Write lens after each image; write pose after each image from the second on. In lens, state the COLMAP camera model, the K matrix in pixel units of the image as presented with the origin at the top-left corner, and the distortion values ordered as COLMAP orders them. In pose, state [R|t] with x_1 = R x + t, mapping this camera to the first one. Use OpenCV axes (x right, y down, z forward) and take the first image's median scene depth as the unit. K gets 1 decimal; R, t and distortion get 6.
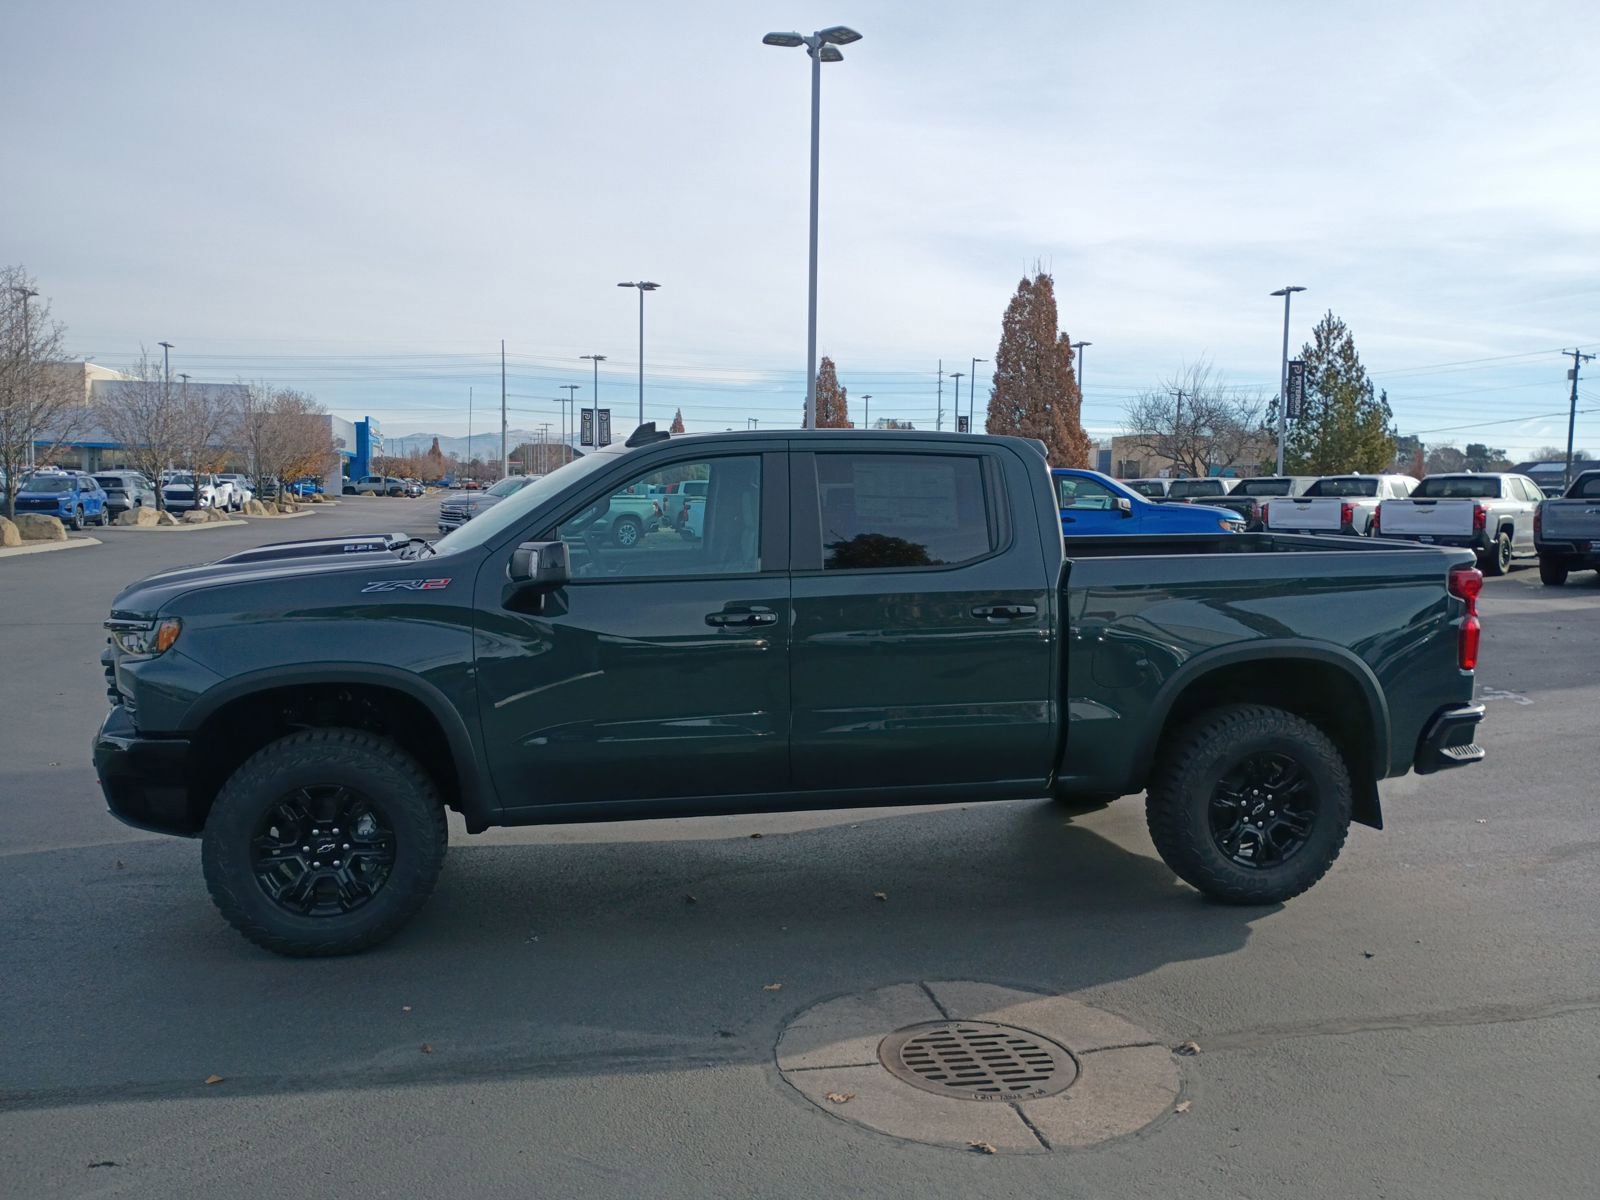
lens RADIAL K [[1309.5, 0, 787.0], [0, 1309.5, 591.9], [0, 0, 1]] dist [0.050117, -0.058965]
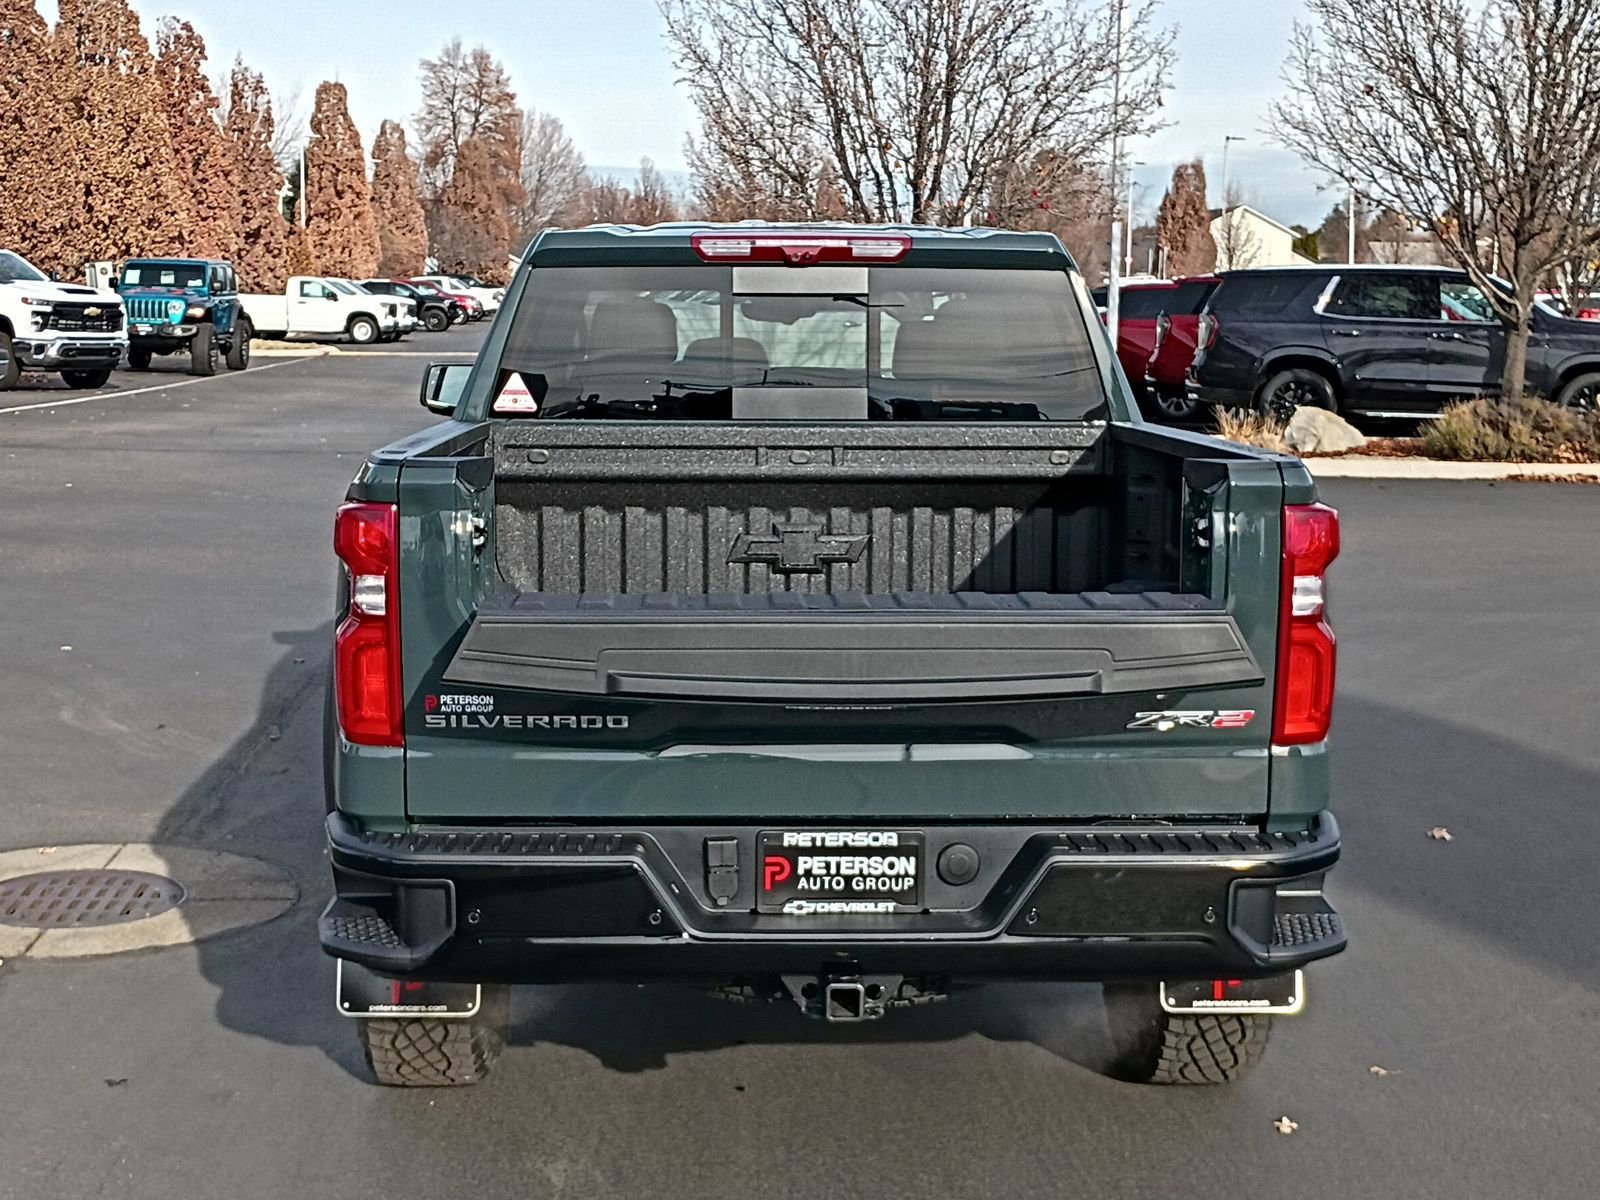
lens RADIAL K [[2255.7, 0, 809.0], [0, 2255.7, 595.0], [0, 0, 1]] dist [0.033860, 0.000000]
pose [[-0.143800, 0.117671, -0.982586, 0.145141], [-0.093676, 0.986828, 0.131889, -0.011606], [0.985163, 0.111010, -0.130883, 0.149403]]
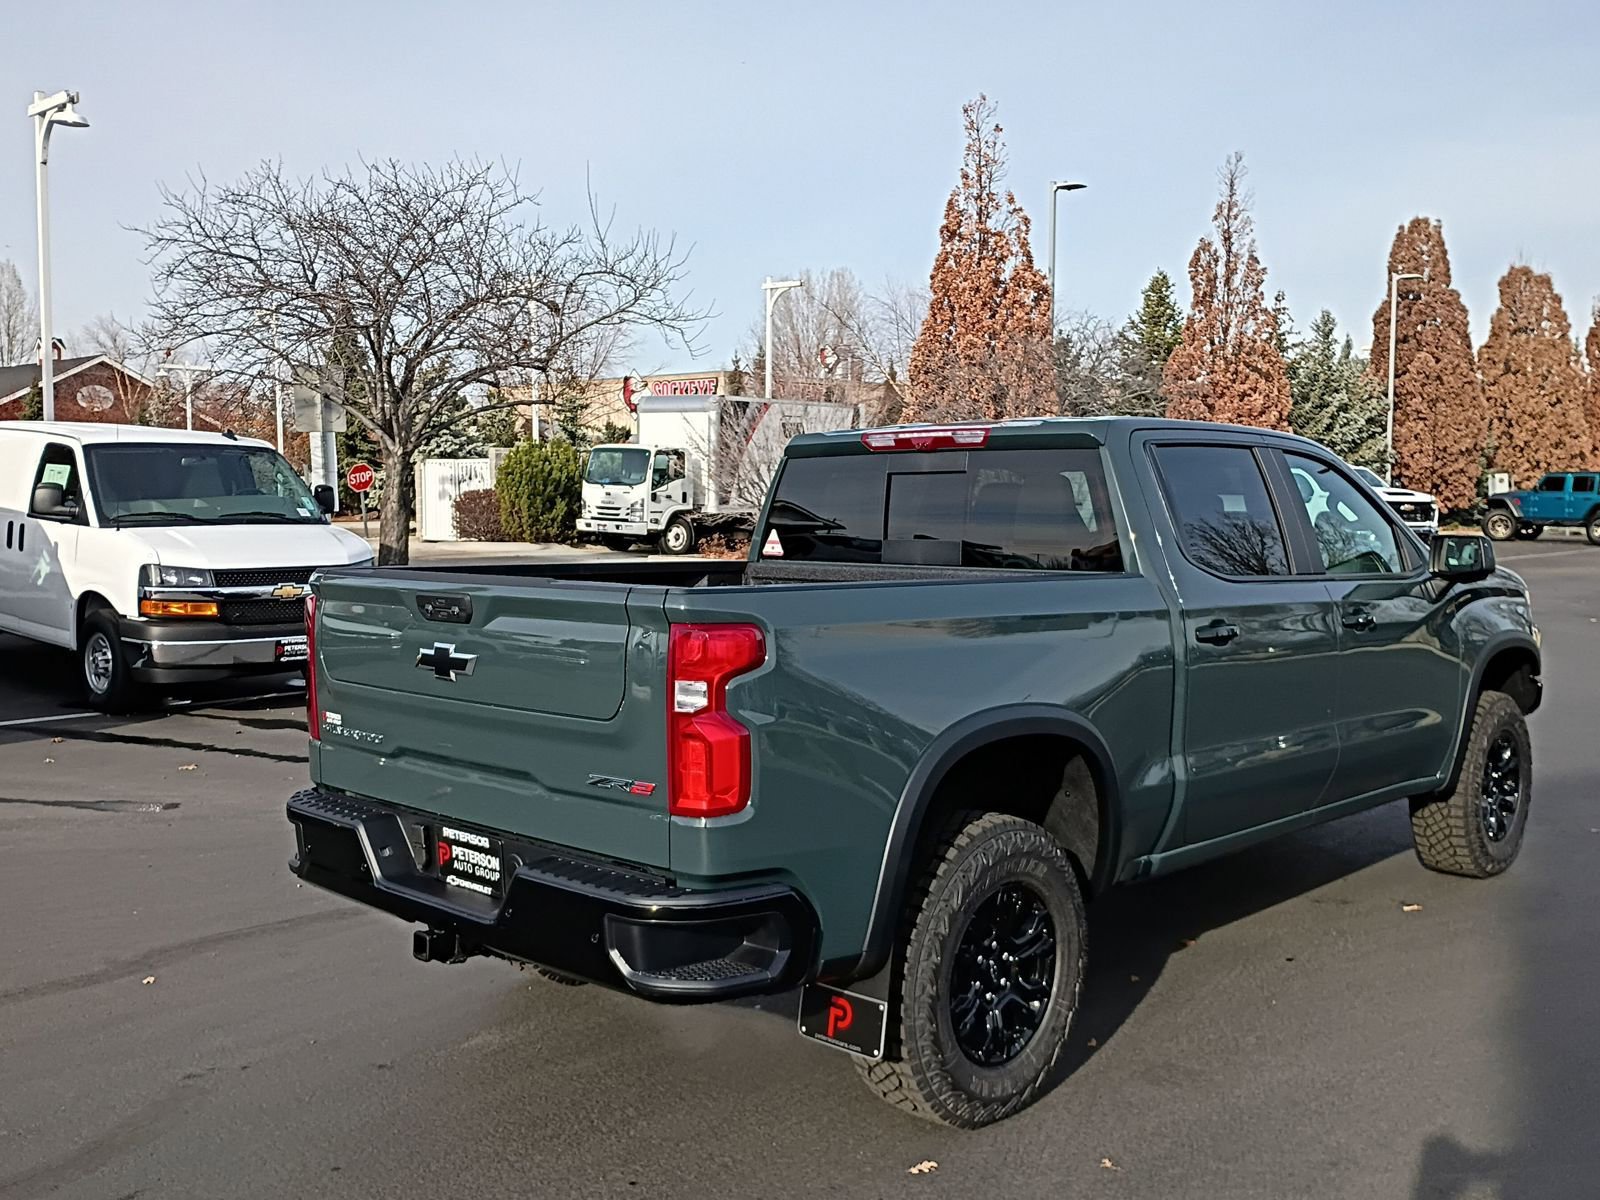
lens RADIAL K [[1519.4, 0, 796.8], [0, 1519.4, 597.4], [0, 0, 1]] dist [0.038297, 0.000000]
pose [[-0.812249, 0.028404, -0.582619, 0.094717], [-0.056598, 0.990263, 0.127183, -0.016192], [0.580559, 0.136279, -0.802732, 0.217981]]
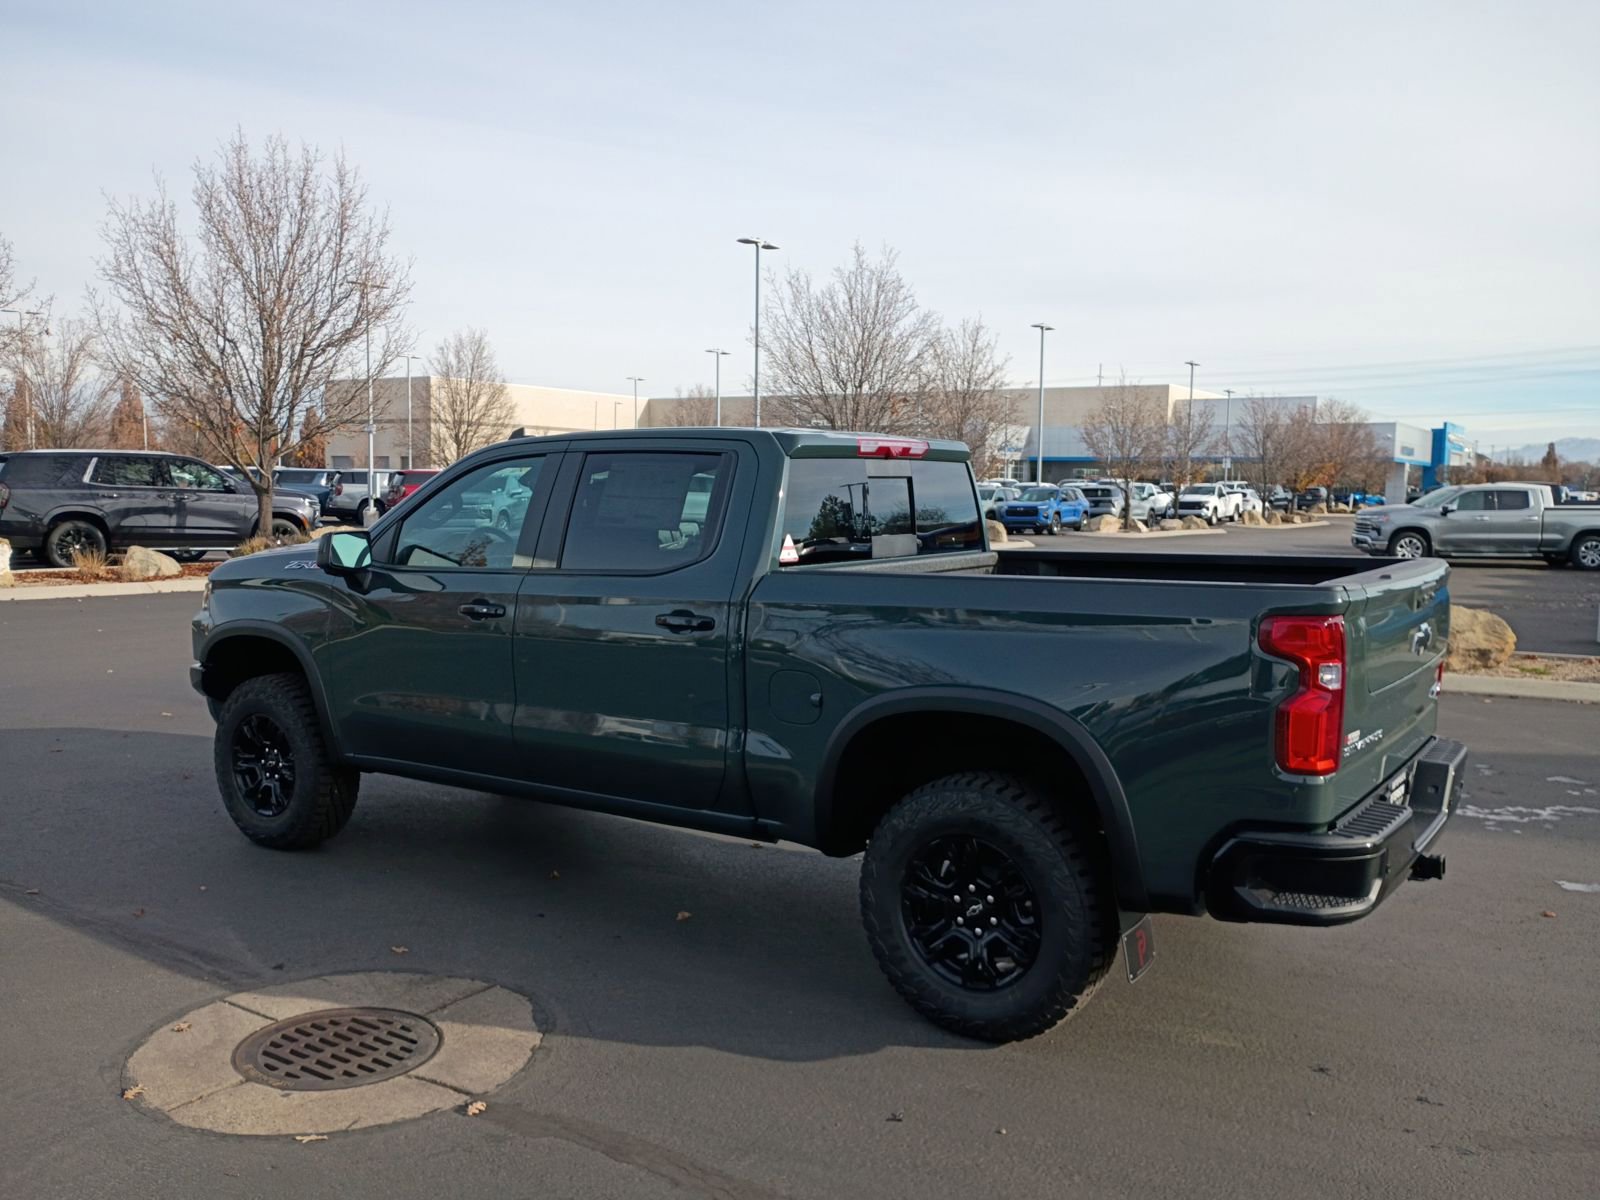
lens RADIAL K [[1309.5, 0, 800.5], [0, 1309.5, 594.2], [0, 0, 1]] dist [0.050117, -0.058965]
pose [[0.703679, 0.055501, -0.708347, 0.095472], [-0.060146, 0.998019, 0.018448, -0.003024], [0.707967, 0.029623, 0.705624, 0.045363]]
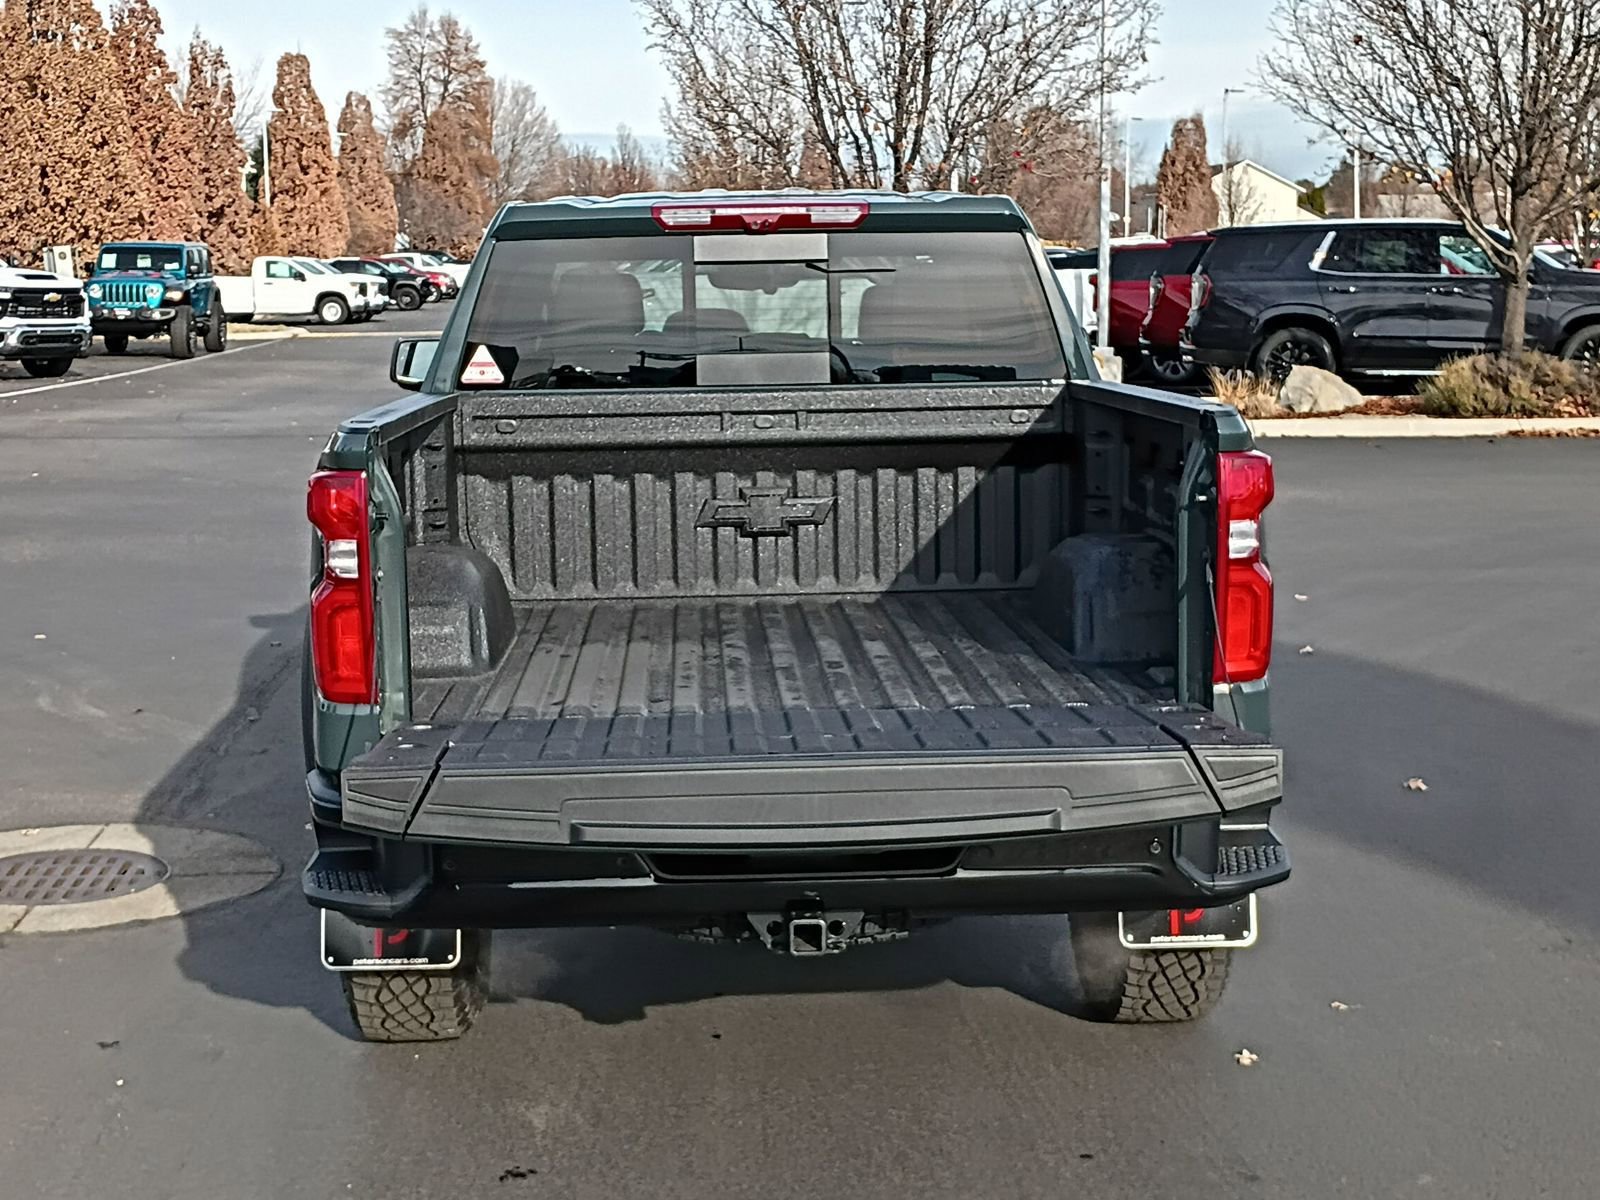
lens RADIAL K [[2349.9, 0, 811.5], [0, 2349.9, 594.4], [0, 0, 1]] dist [0.033763, 0.000000]
pose [[-0.138097, 0.128372, -0.982064, 0.152347], [-0.071052, 0.987726, 0.139103, -0.011608], [0.987867, 0.088987, -0.127281, 0.152041]]
